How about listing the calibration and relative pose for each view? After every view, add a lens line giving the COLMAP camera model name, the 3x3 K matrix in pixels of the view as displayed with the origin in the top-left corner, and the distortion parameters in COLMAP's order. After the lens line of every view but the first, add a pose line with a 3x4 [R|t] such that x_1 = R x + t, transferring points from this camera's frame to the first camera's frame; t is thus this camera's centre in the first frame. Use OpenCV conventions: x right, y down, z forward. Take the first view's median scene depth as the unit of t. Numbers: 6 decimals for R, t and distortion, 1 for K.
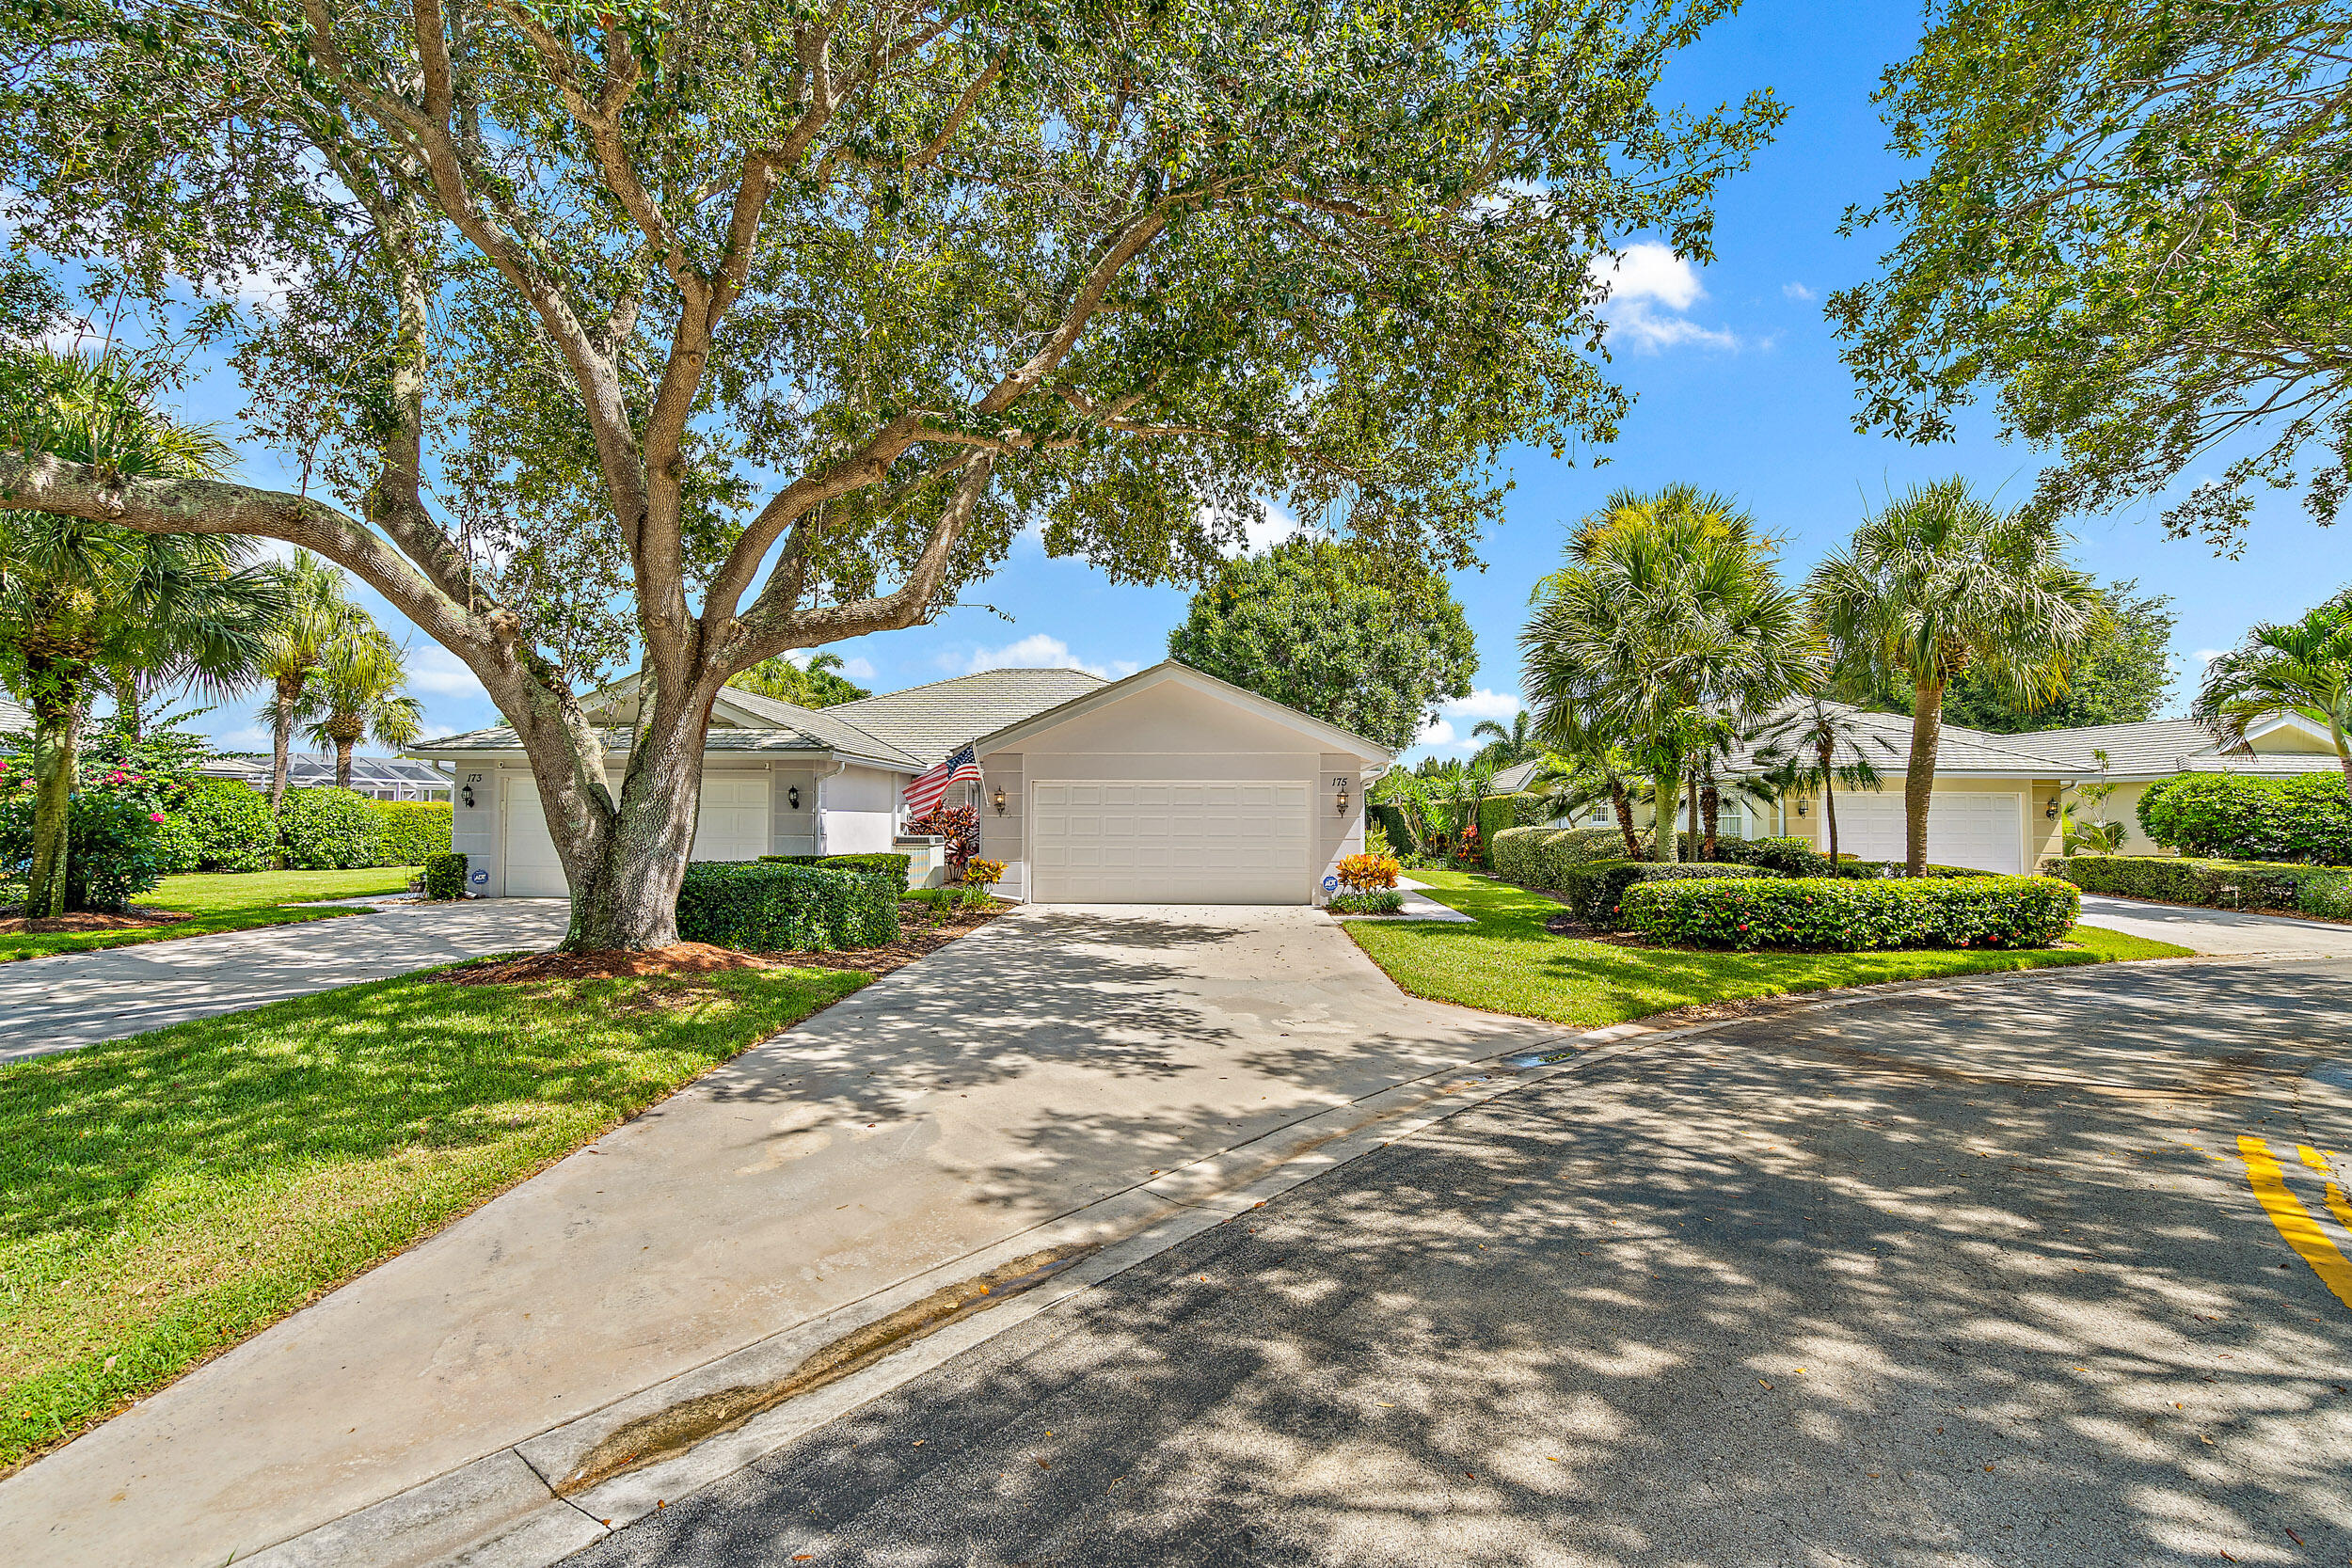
lens RADIAL K [[1066.2, 0, 1176.0], [0, 1066.2, 784.0], [0, 0, 1]] dist [-0.000785, -0.000732]
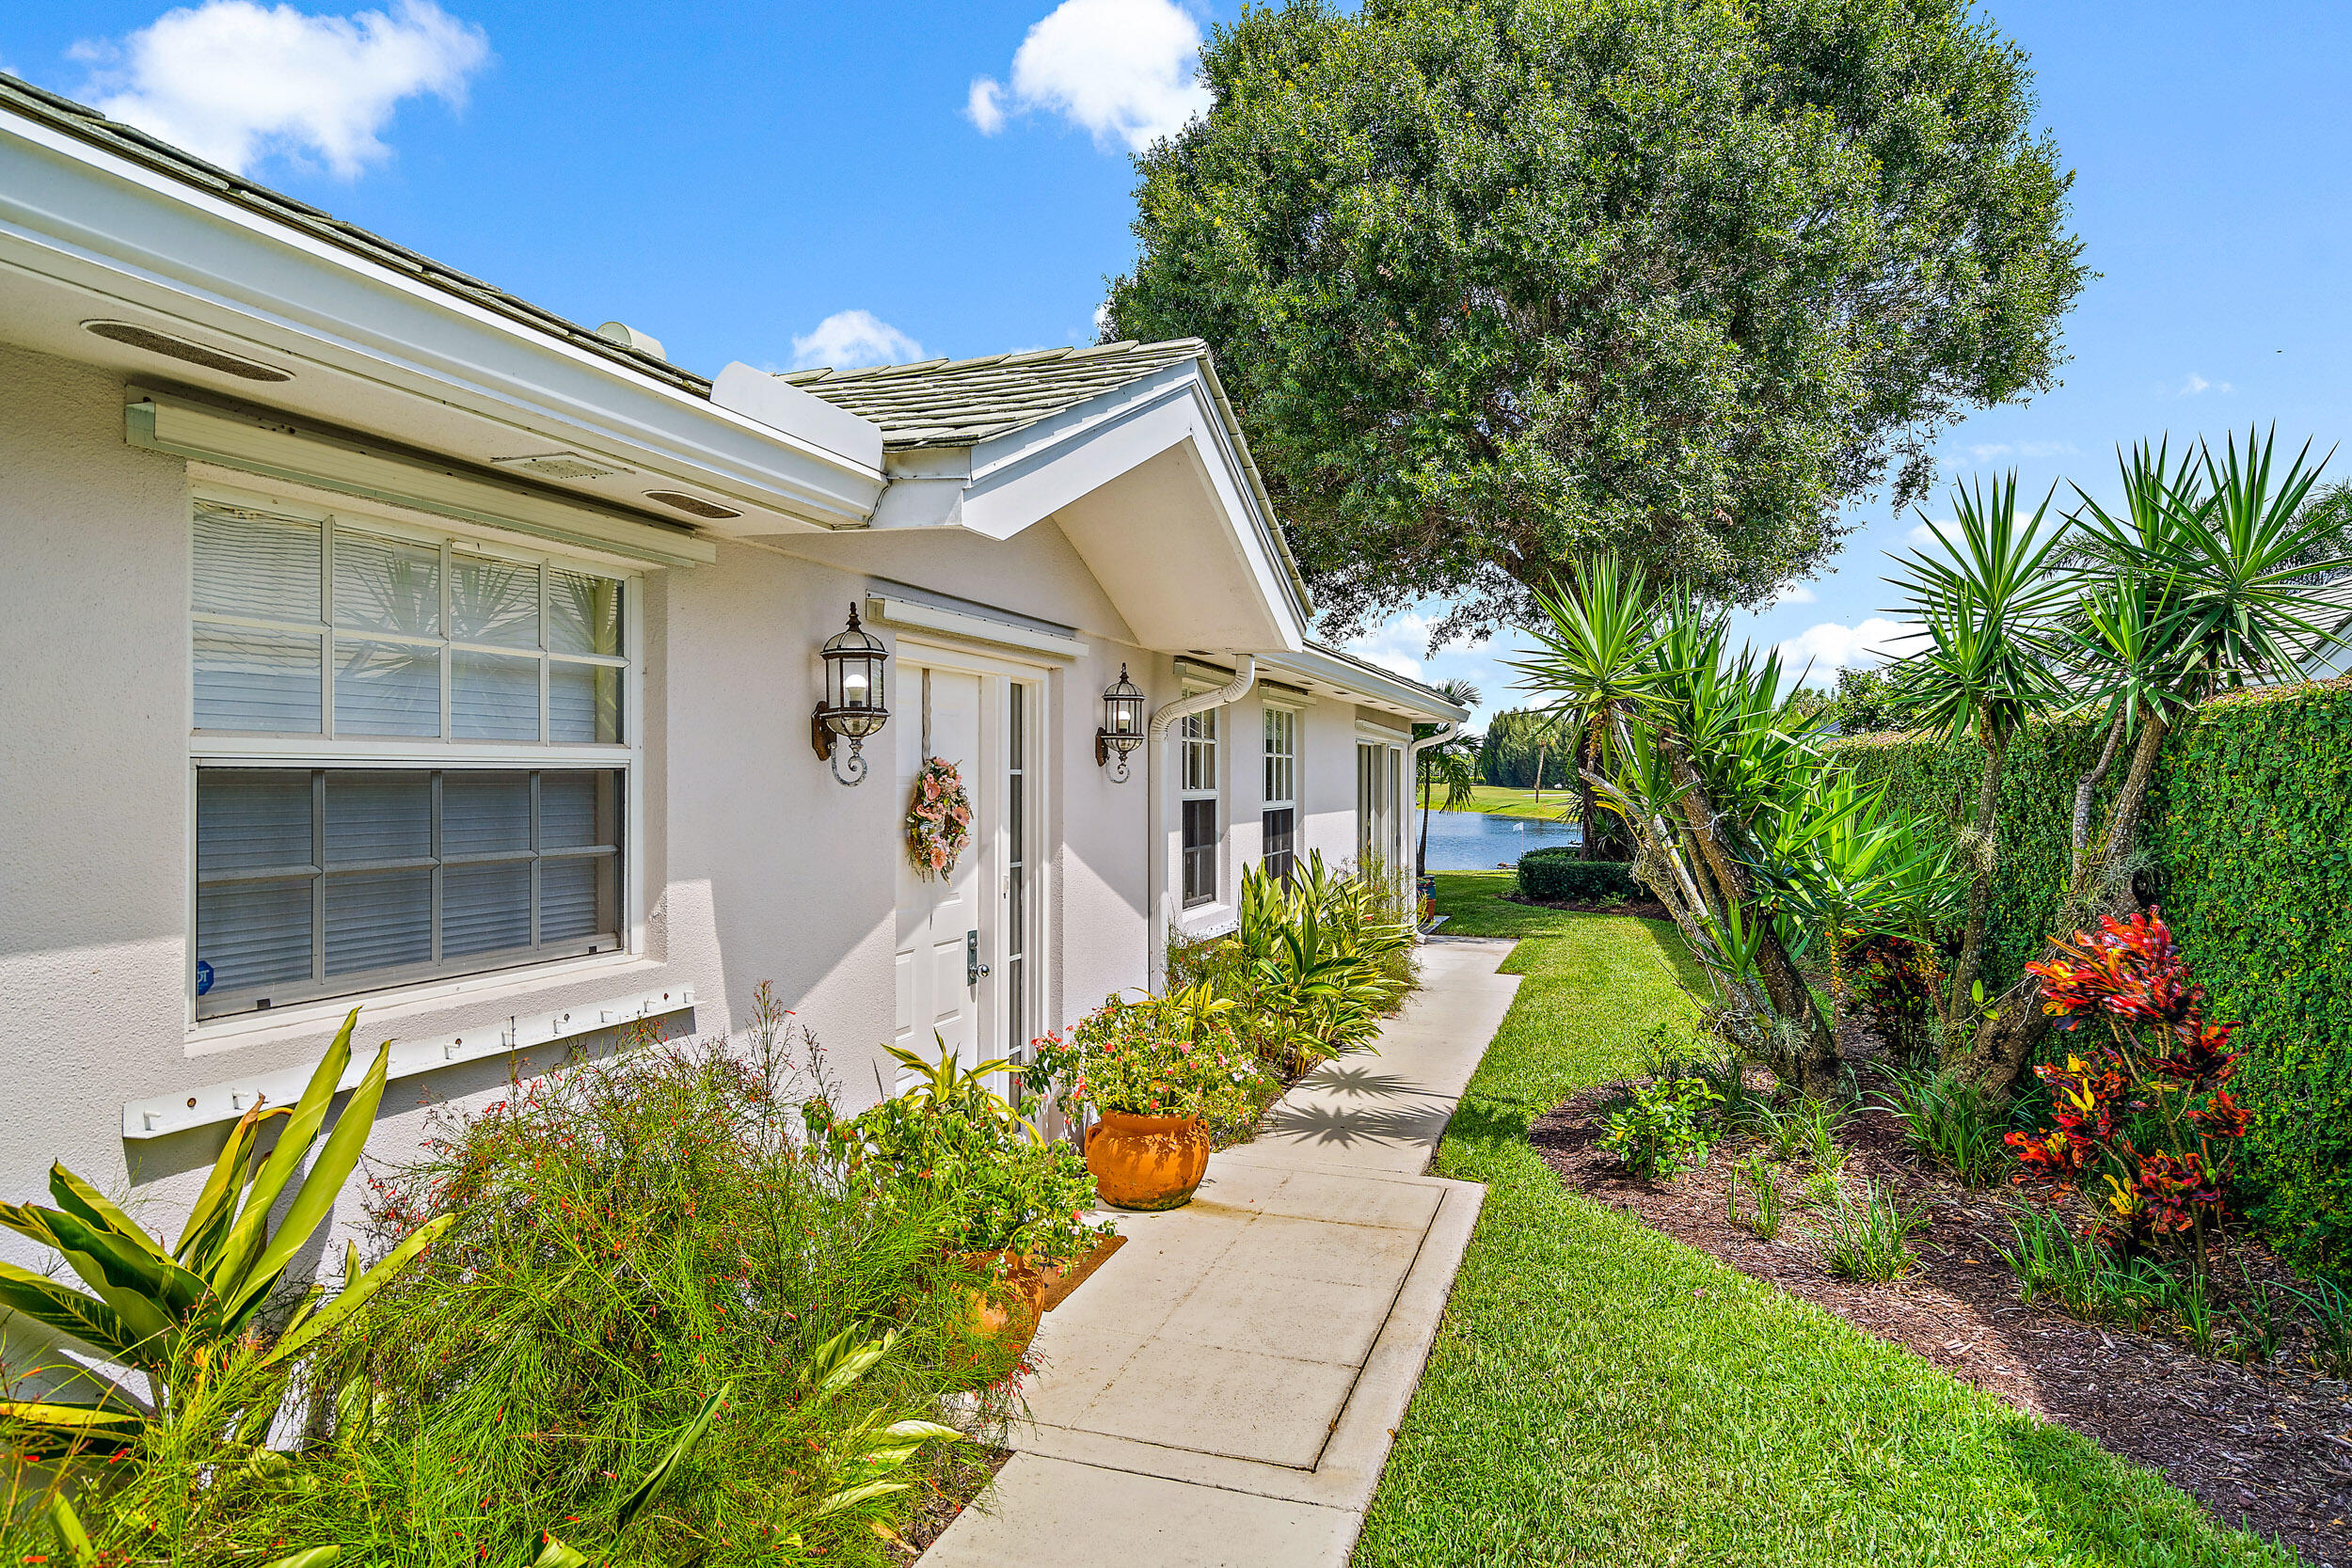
lens RADIAL K [[1411.8, 0, 1176.0], [0, 1411.8, 784.0], [0, 0, 1]] dist [-0.002508, -0.000248]
pose [[0.964311, -0.002749, -0.264759, 0.387396], [0.011006, 0.999498, 0.029705, 0.032721], [0.264544, -0.031559, 0.963857, 1.460610]]
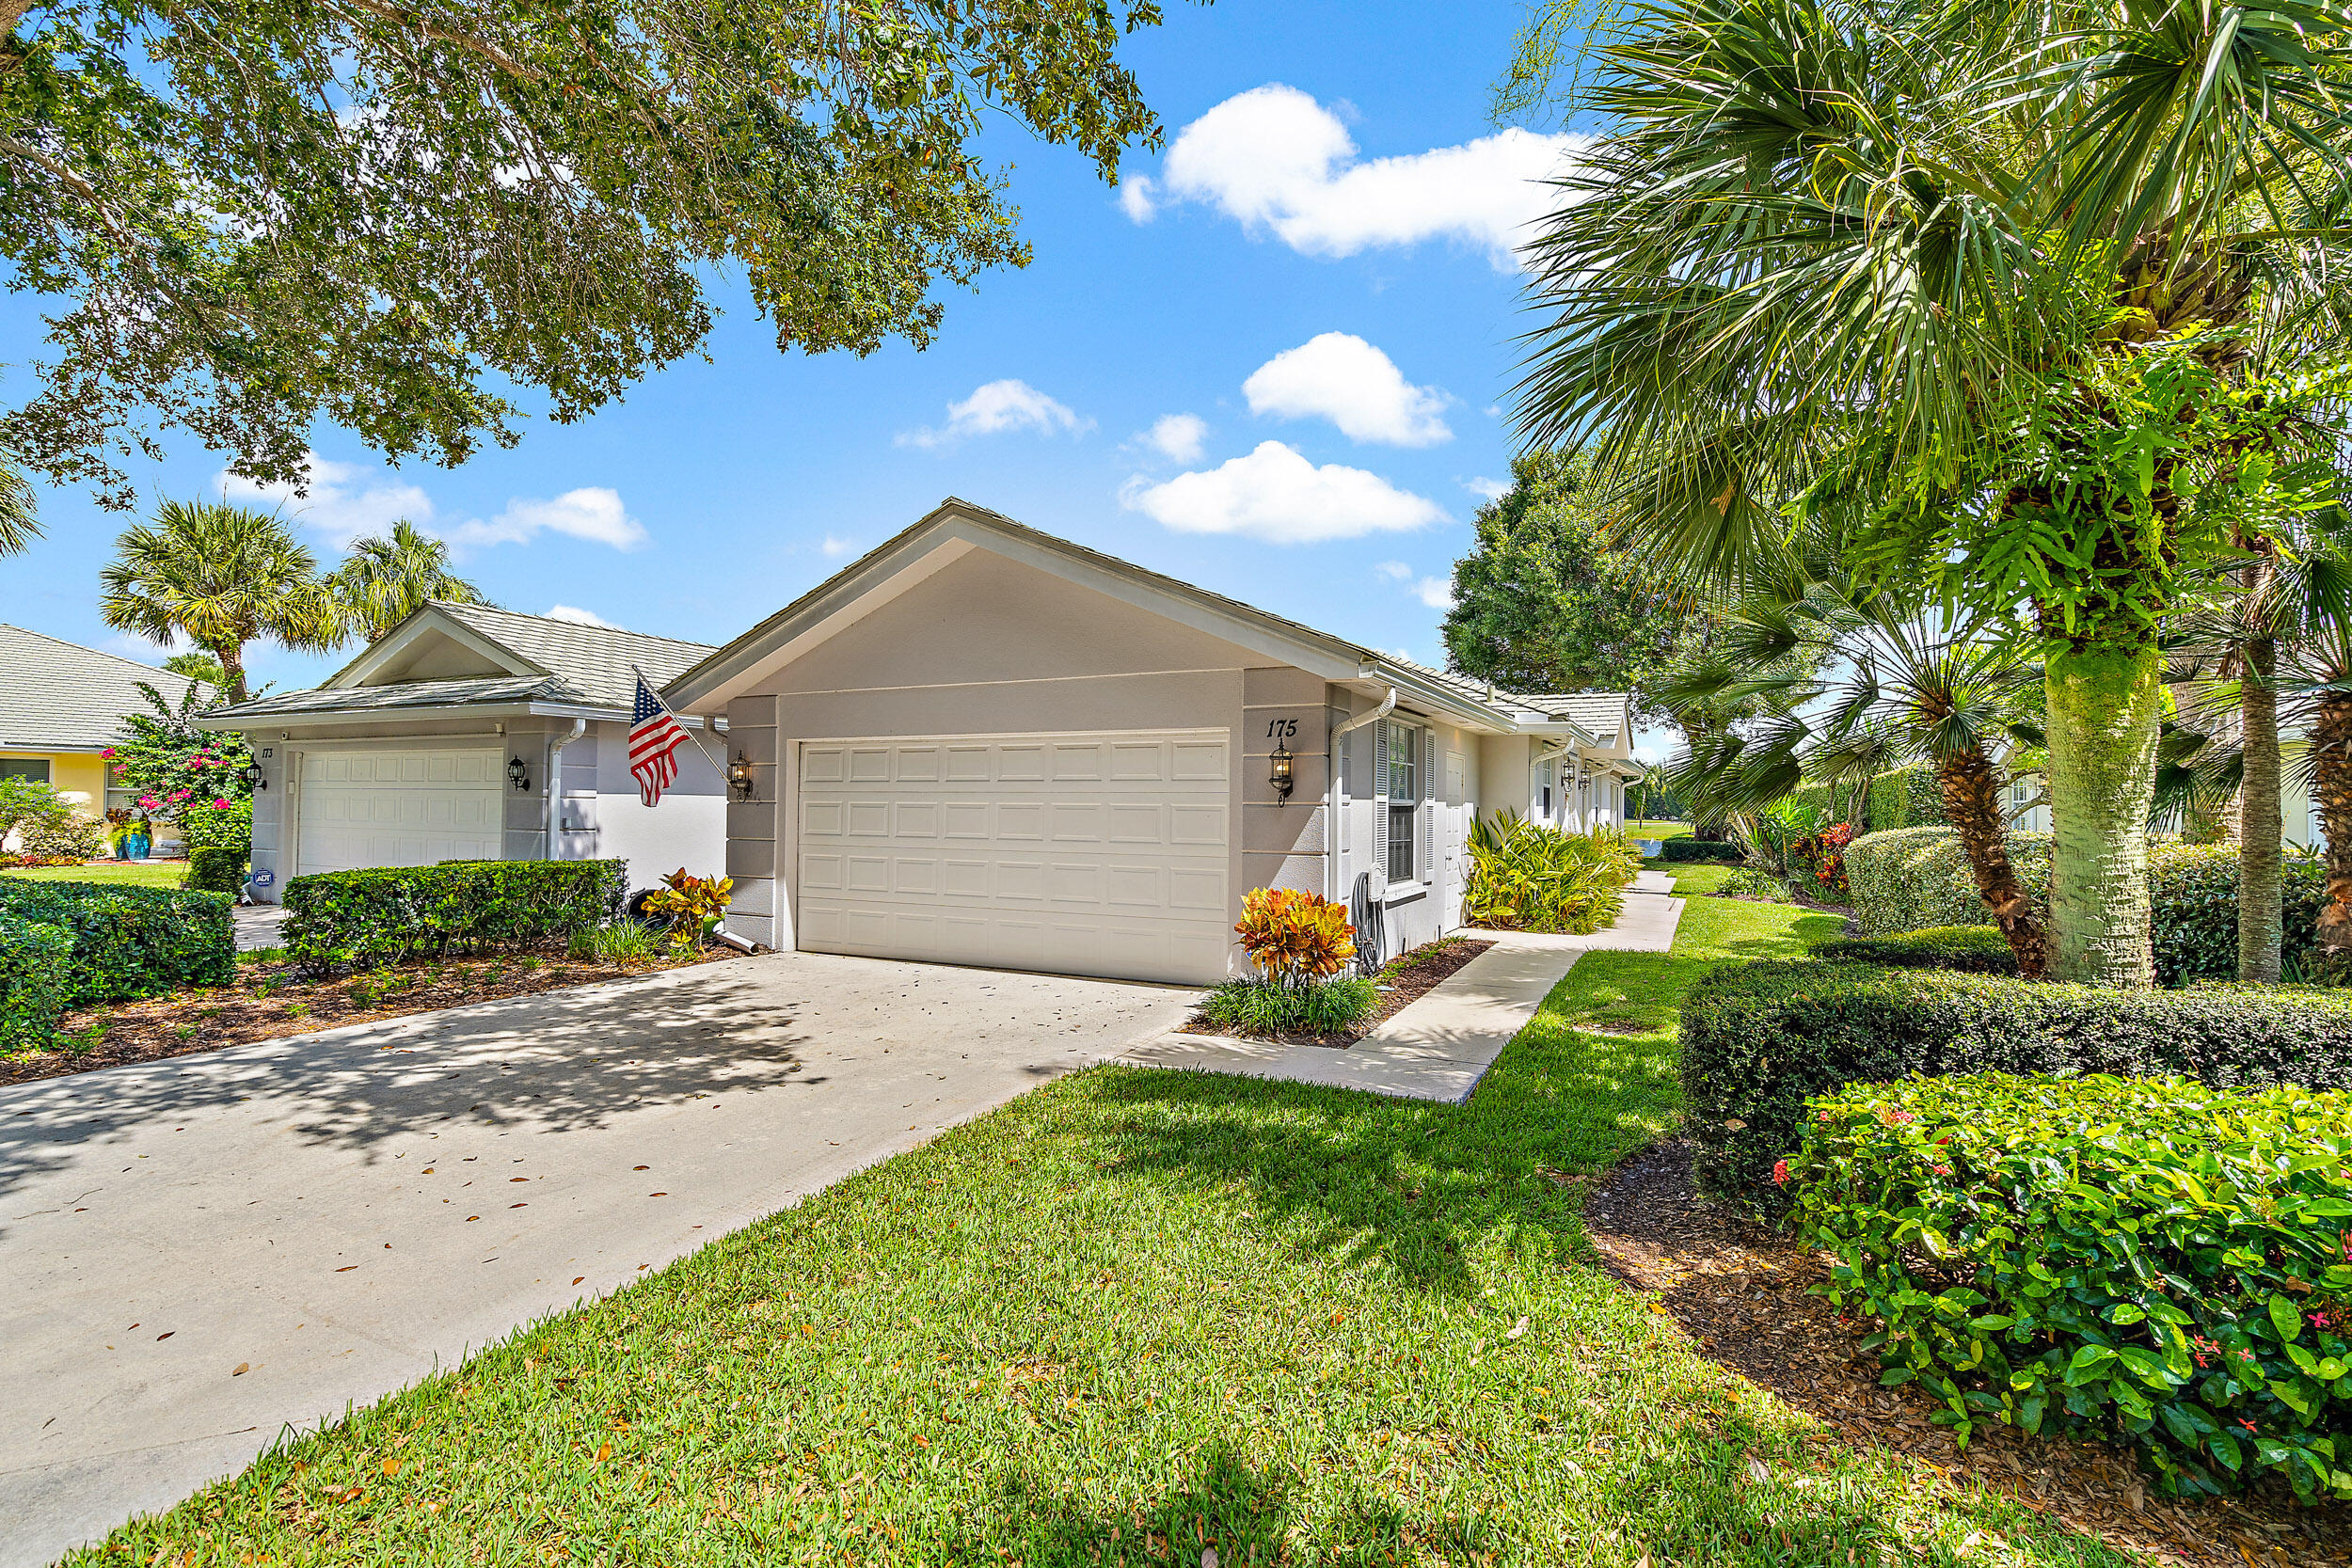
lens RADIAL K [[1078.5, 0, 1176.0], [0, 1078.5, 784.0], [0, 0, 1]] dist [-0.000660, 0.000315]
pose [[0.914235, -0.004844, -0.405156, 0.332234], [0.007799, 0.999954, 0.005644, 0.020828], [0.405110, -0.008320, 0.914230, 0.614187]]
